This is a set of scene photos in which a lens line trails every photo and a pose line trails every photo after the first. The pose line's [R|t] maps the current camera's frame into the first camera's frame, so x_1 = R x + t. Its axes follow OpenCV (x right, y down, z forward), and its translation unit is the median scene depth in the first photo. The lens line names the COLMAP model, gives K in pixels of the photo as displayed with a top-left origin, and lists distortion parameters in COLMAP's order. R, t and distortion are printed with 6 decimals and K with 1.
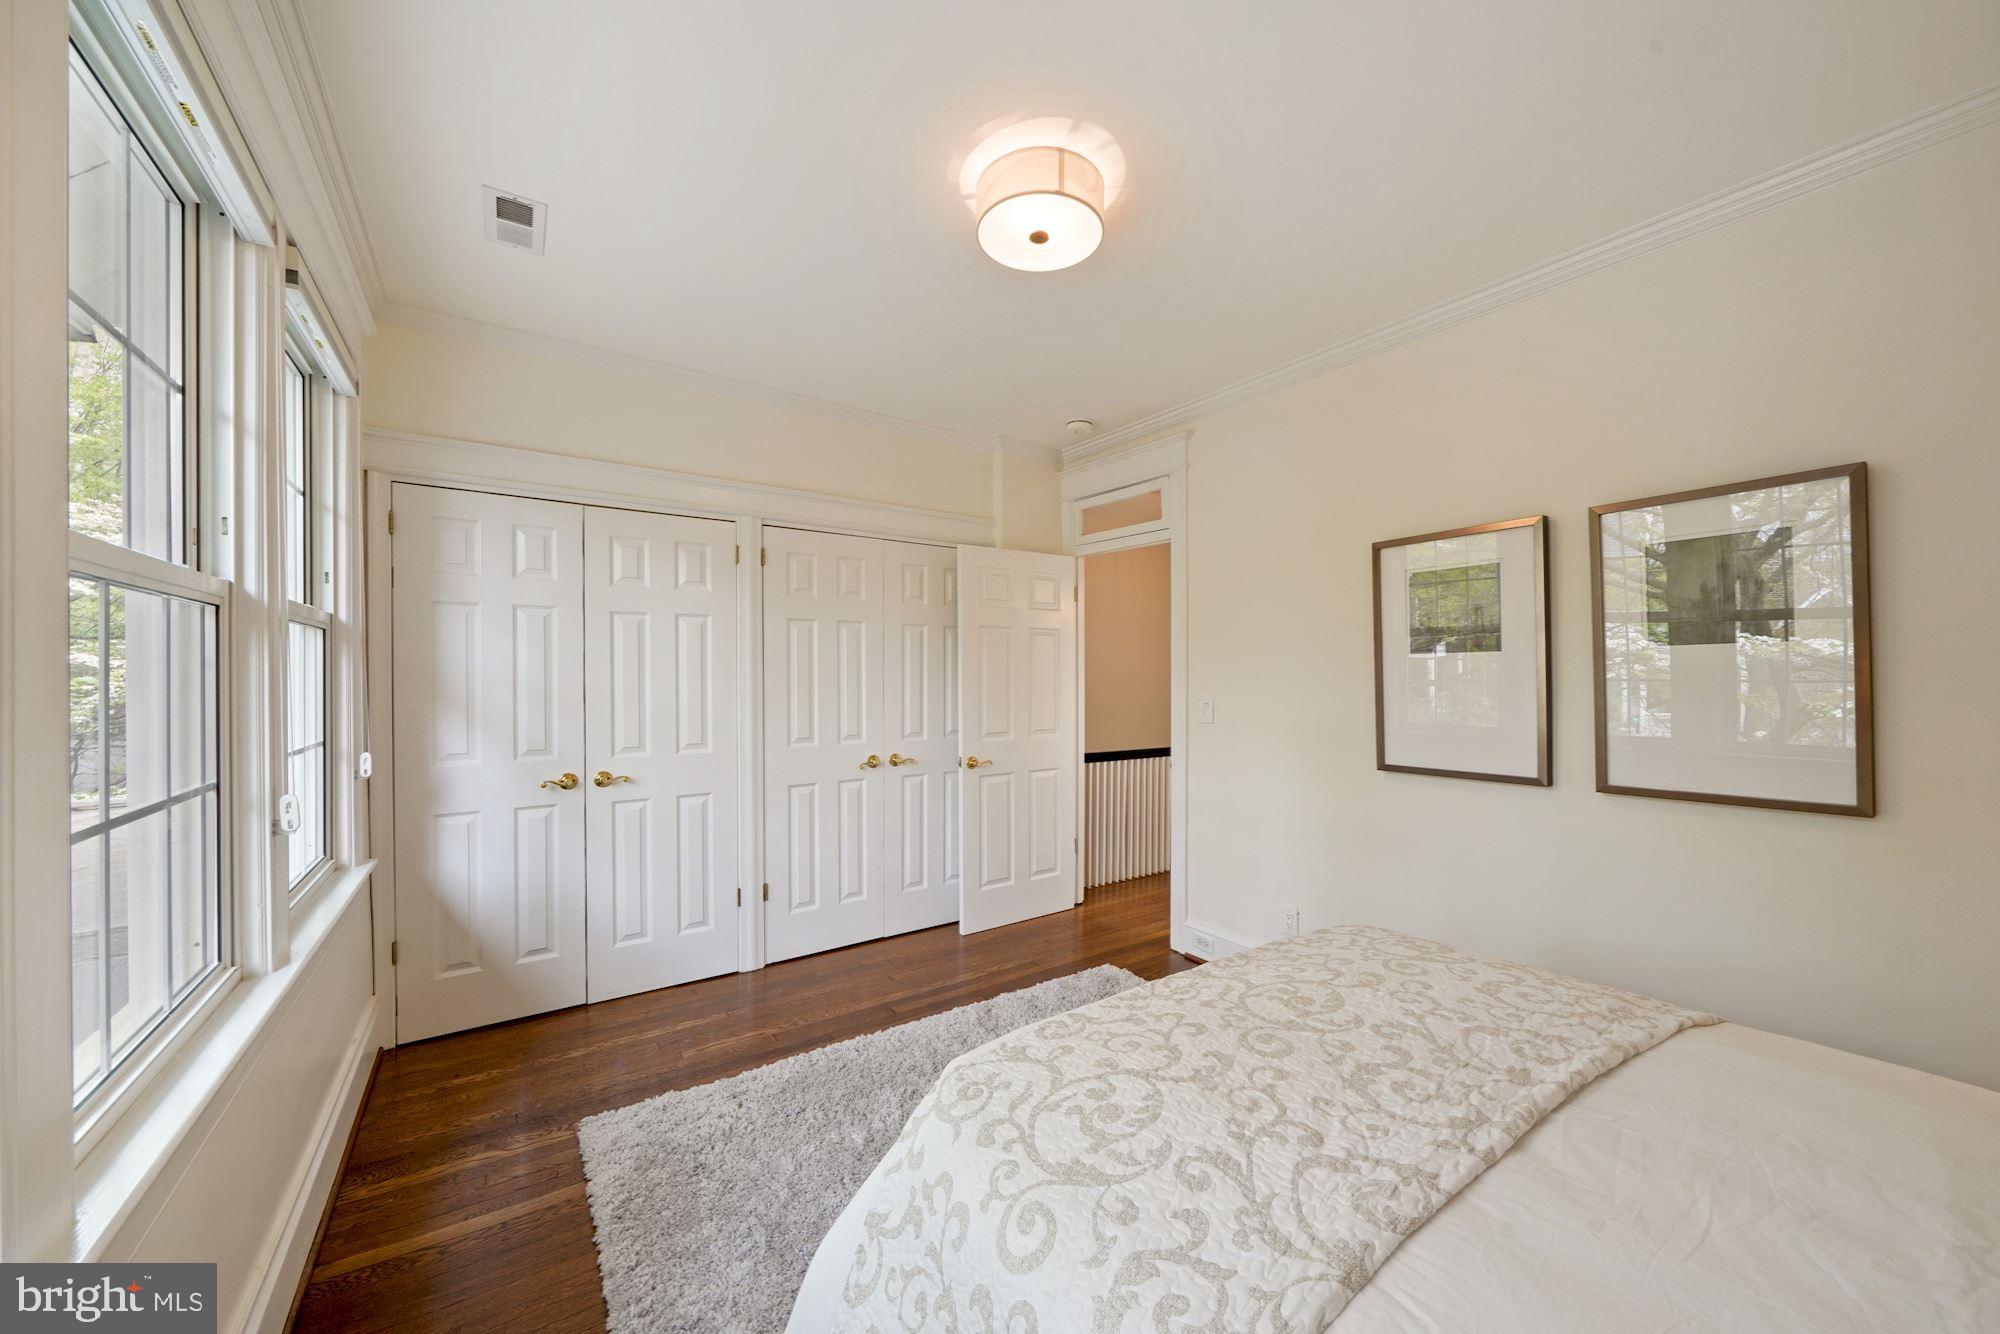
lens RADIAL K [[744.1, 0, 1003.8], [0, 744.1, 666.9], [0, 0, 1]] dist [0.000910, 0.000015]
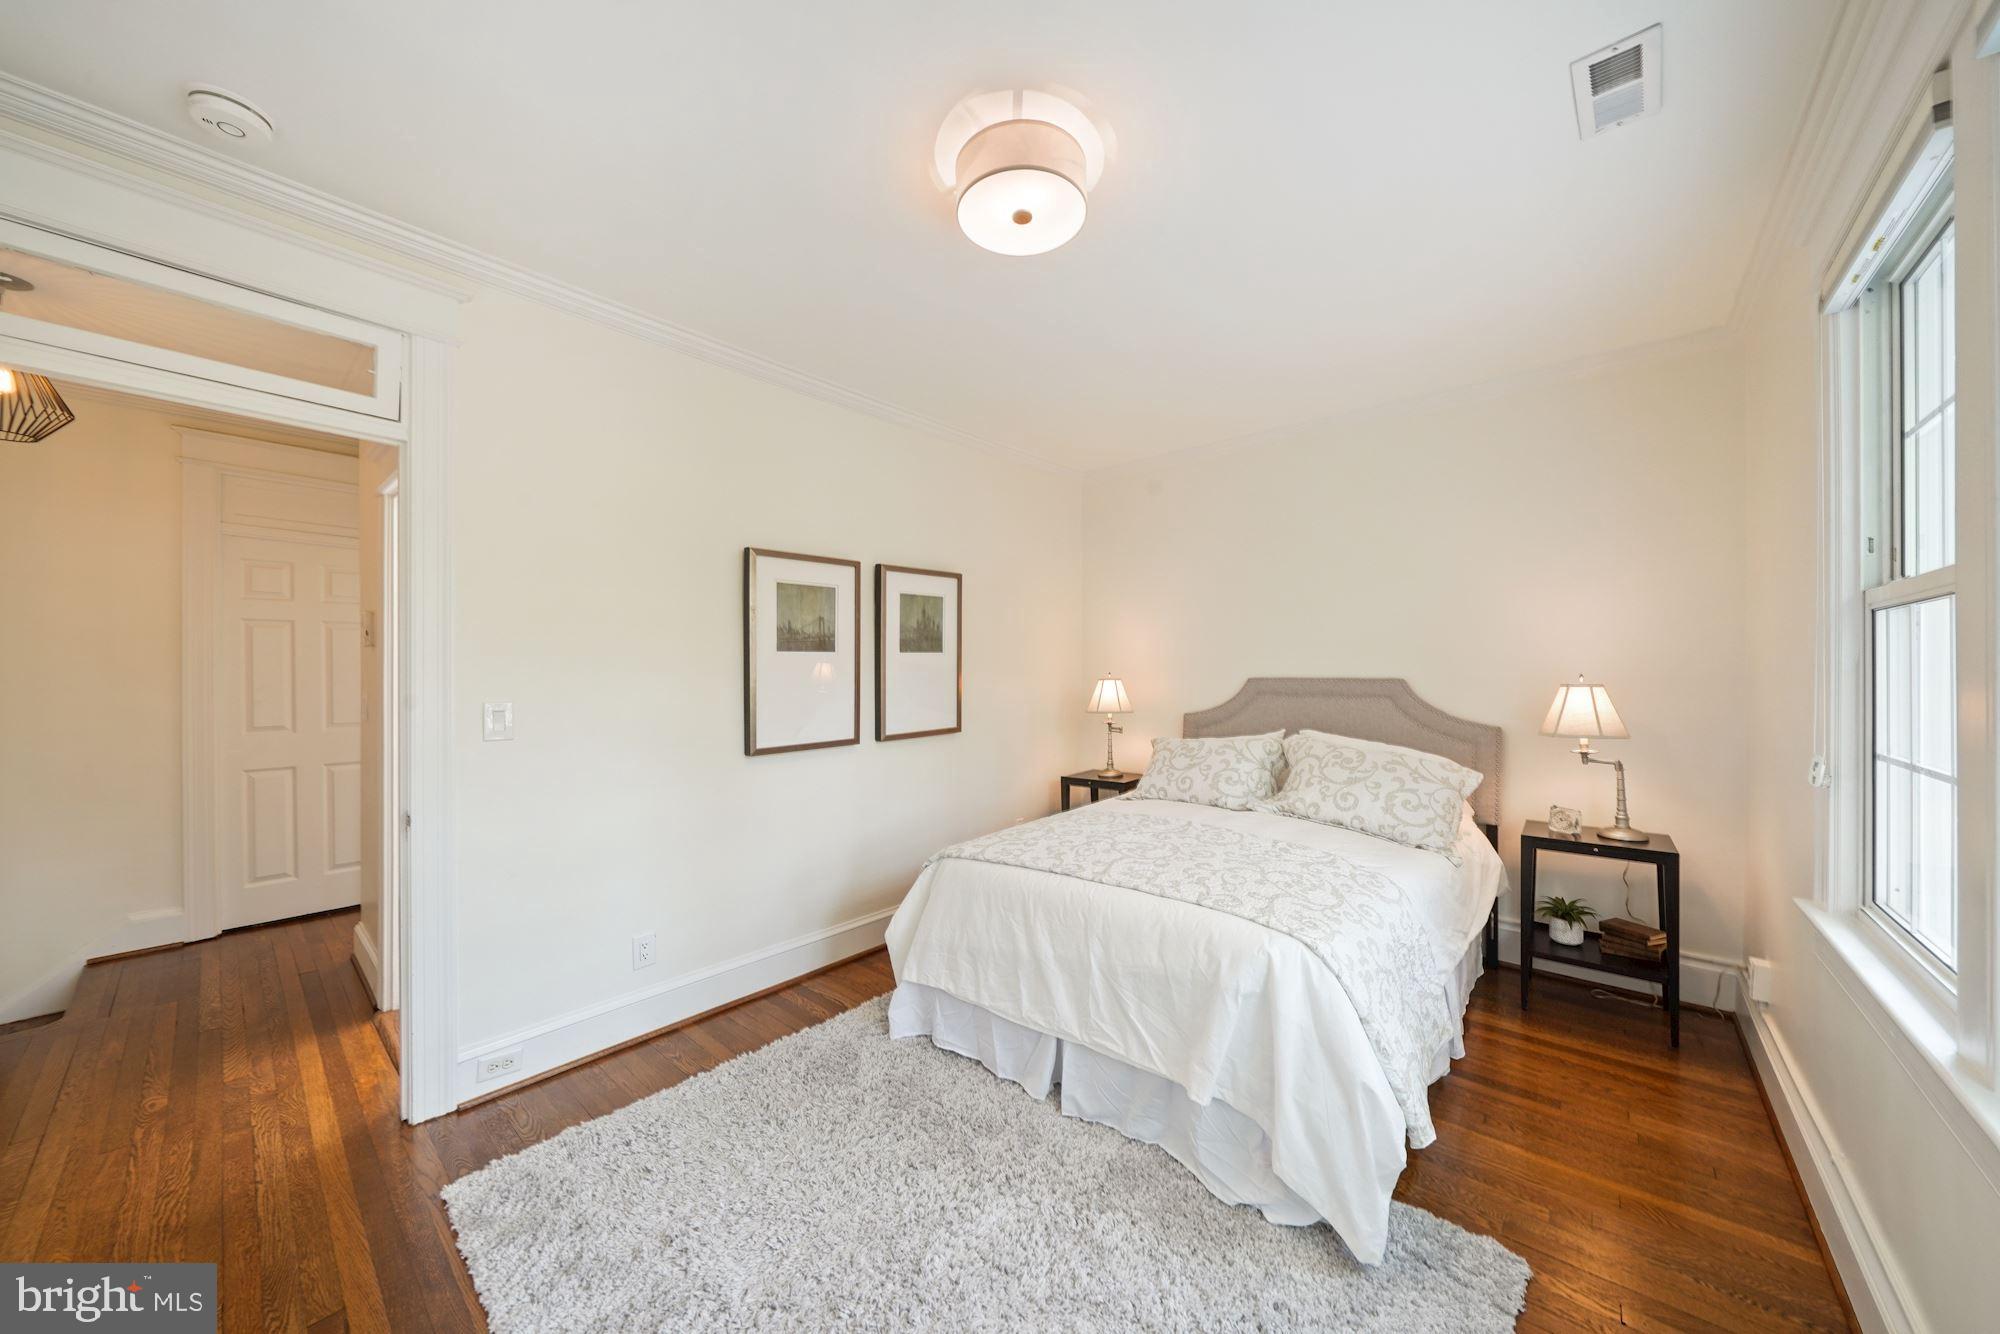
lens RADIAL K [[697.1, 0, 1000.8], [0, 697.1, 675.0], [0, 0, 1]] dist [-0.005932, -0.000339]
pose [[-0.265201, -0.000732, 0.964193, -0.663558], [-0.001484, 0.999999, 0.000351, 0.021614], [-0.964192, -0.001338, -0.265202, 1.046892]]
